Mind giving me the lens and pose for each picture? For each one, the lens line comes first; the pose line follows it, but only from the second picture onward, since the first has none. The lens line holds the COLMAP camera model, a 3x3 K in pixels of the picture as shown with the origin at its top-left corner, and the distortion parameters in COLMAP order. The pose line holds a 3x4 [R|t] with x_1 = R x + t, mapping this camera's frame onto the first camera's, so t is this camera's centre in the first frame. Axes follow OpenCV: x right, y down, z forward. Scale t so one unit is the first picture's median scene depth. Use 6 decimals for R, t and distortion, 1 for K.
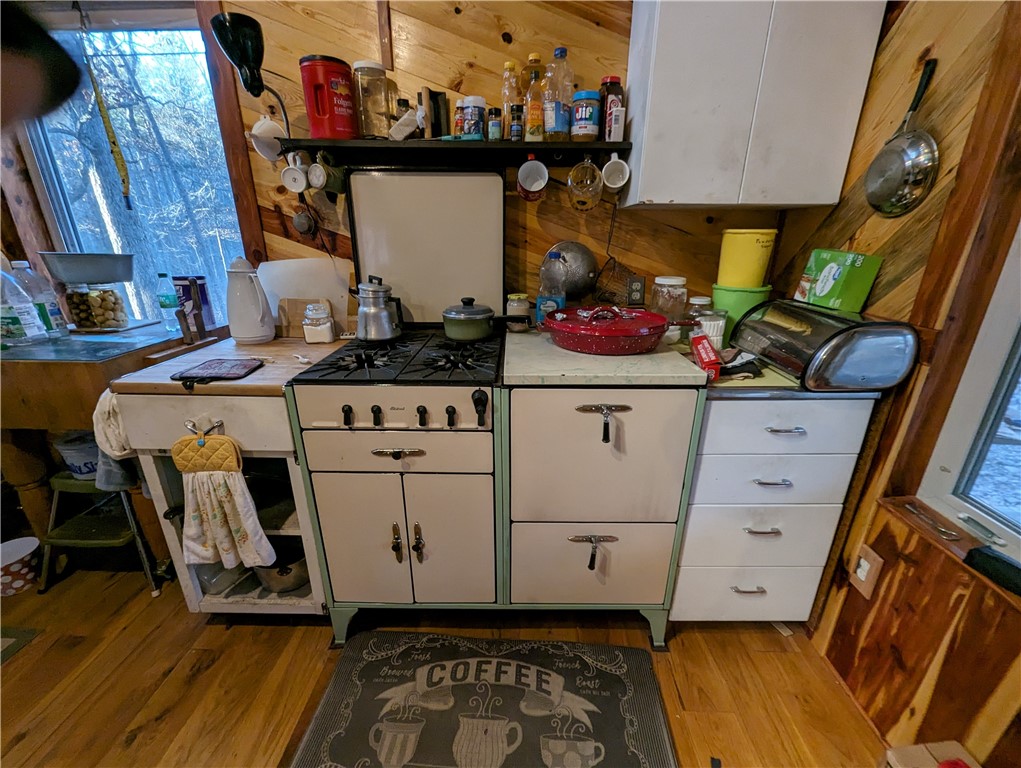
lens RADIAL K [[420.7, 0, 514.7], [0, 420.7, 387.2], [0, 0, 1]] dist [0.001246, -0.003009]
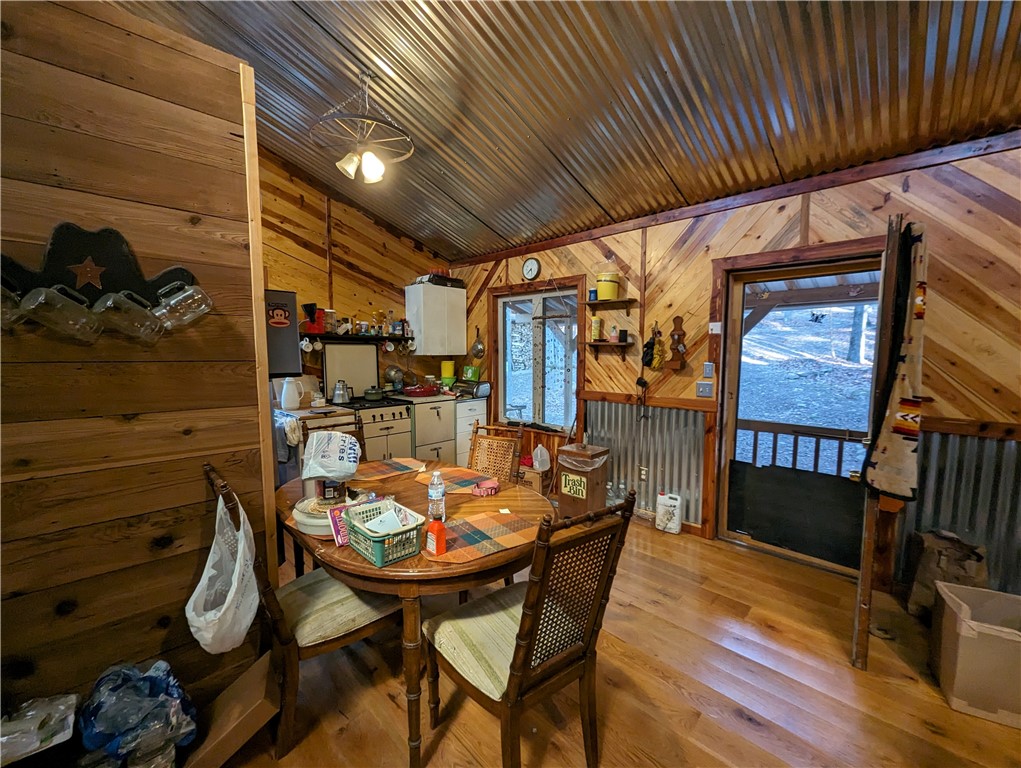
lens RADIAL K [[420.7, 0, 514.7], [0, 420.7, 387.2], [0, 0, 1]] dist [0.001246, -0.003009]
pose [[0.673915, -0.067784, 0.735693, -1.808130], [0.252801, 0.956830, -0.143415, 0.517377], [-0.694212, 0.282633, 0.661958, -1.792492]]
